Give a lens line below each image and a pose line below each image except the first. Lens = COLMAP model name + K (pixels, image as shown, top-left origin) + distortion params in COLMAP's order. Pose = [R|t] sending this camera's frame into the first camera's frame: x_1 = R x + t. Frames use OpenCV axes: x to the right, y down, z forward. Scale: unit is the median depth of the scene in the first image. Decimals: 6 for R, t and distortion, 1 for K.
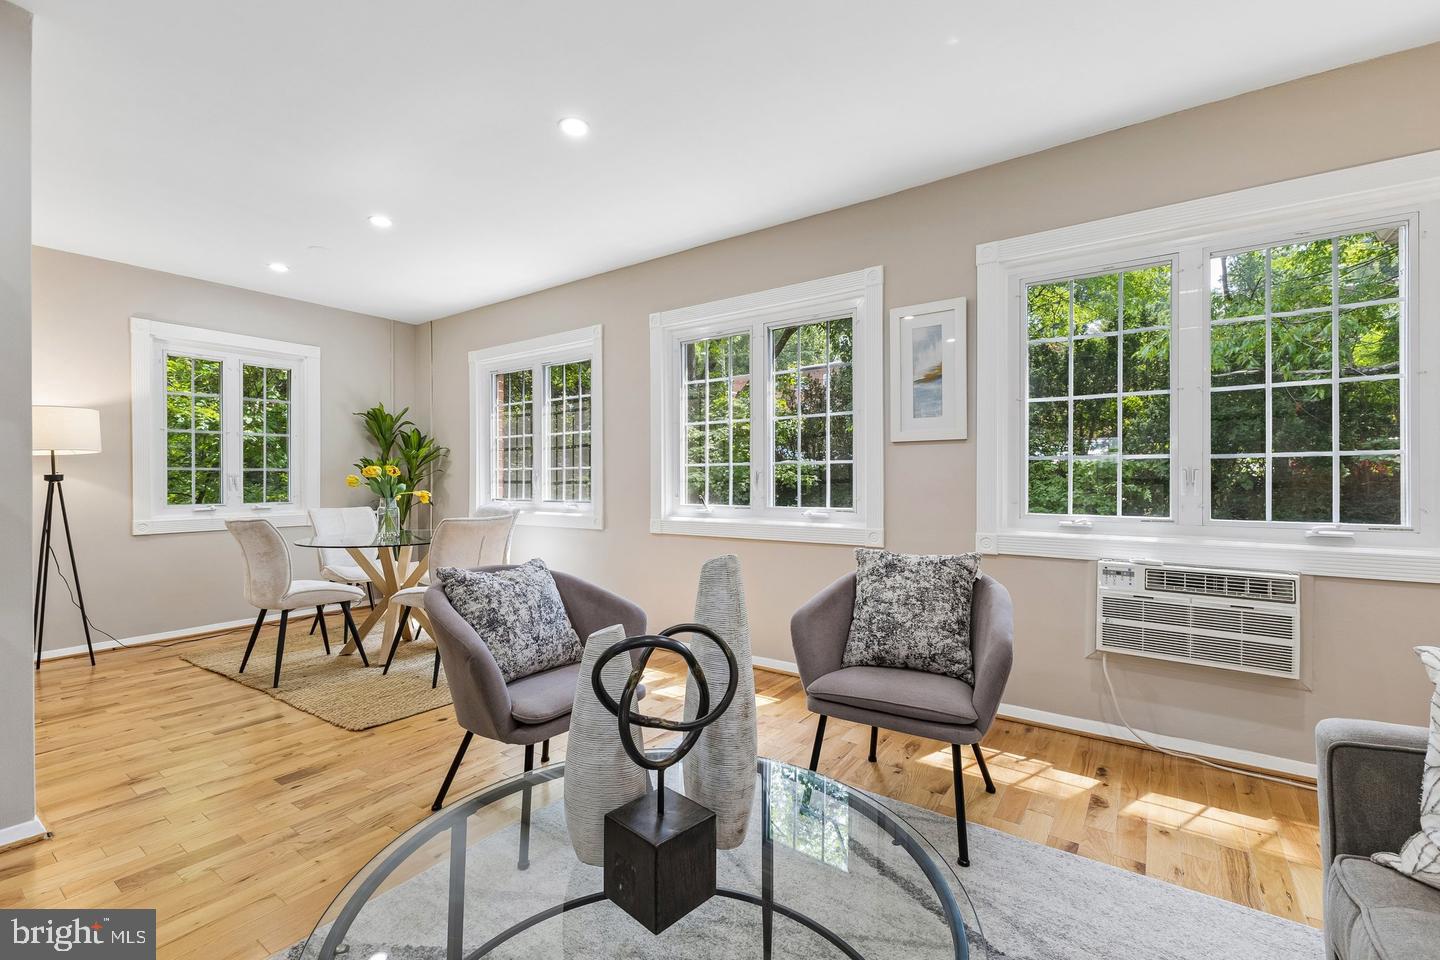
lens RADIAL K [[628.7, 0, 724.5], [0, 628.7, 477.0], [0, 0, 1]] dist [0.007754, -0.001816]
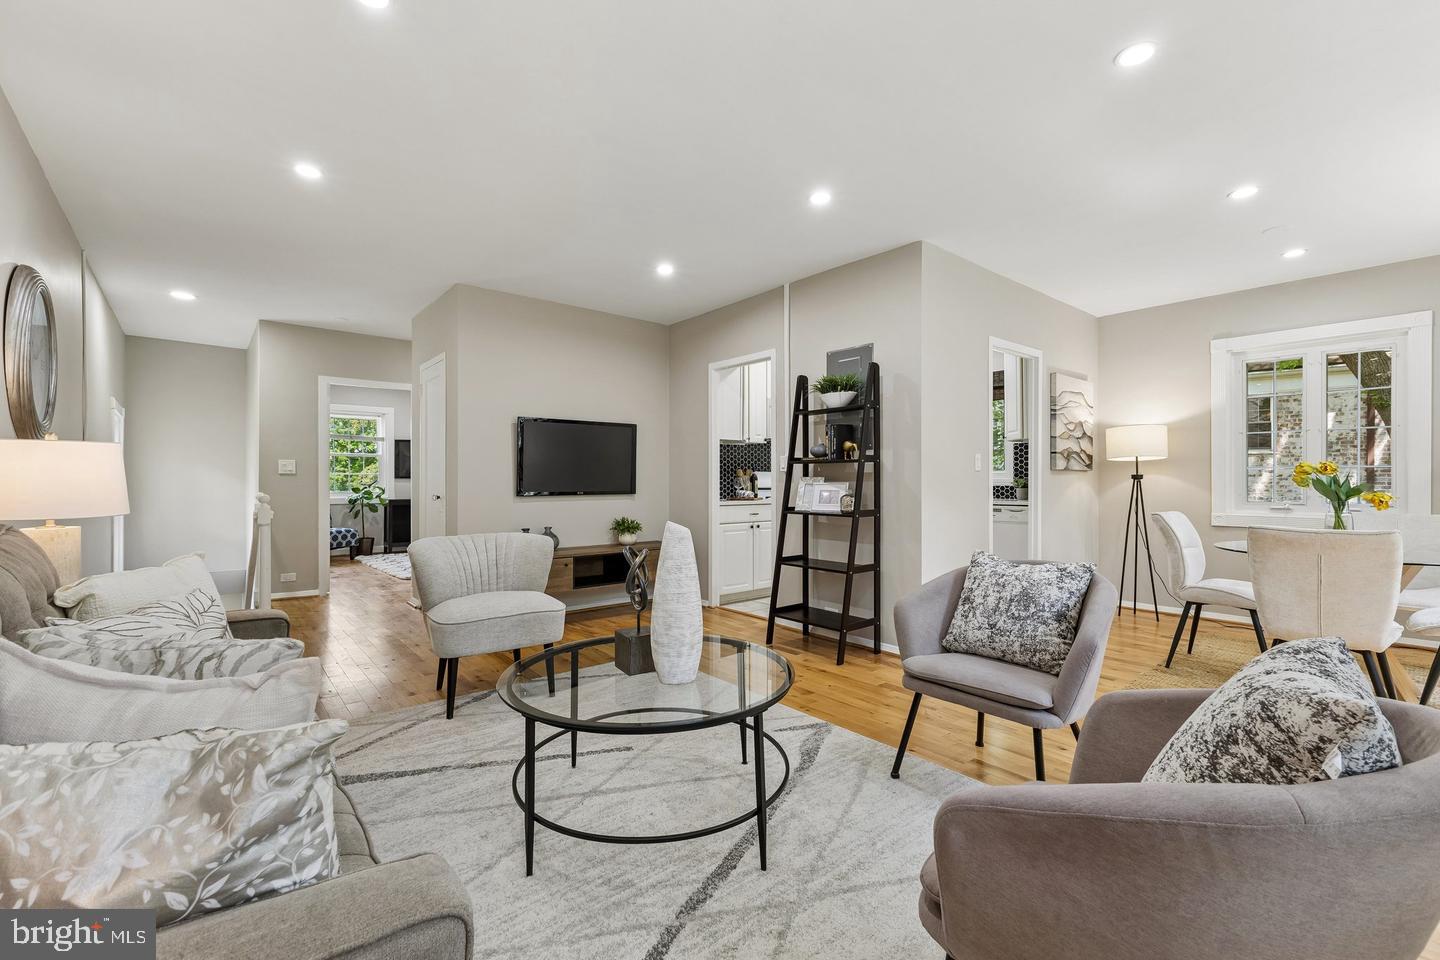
lens RADIAL K [[628.7, 0, 711.9], [0, 628.7, 478.0], [0, 0, 1]] dist [0.007754, -0.001816]
pose [[-0.263163, -0.000610, -0.964751, 0.515110], [0.003517, 0.999993, -0.001592, 0.002431], [0.964745, -0.003812, -0.263158, 0.489071]]
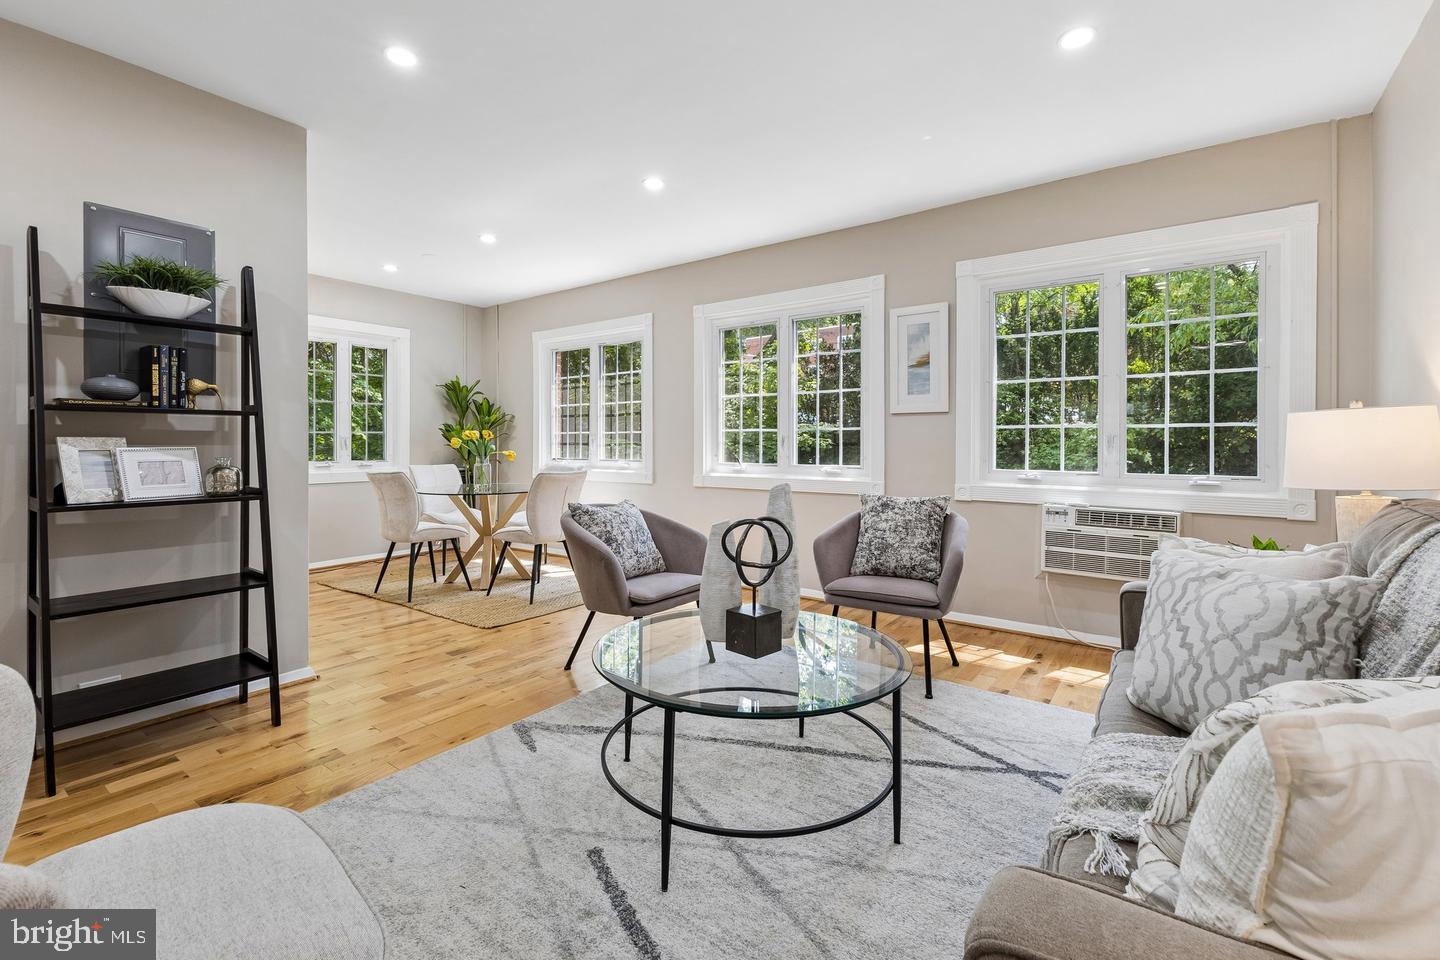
lens RADIAL K [[628.7, 0, 724.9], [0, 628.7, 450.3], [0, 0, 1]] dist [0.007754, -0.001816]
pose [[0.999826, 0.003384, -0.018342, -0.041466], [-0.003081, 0.999858, 0.016557, -0.000609], [0.018395, -0.016497, 0.999695, -0.252699]]
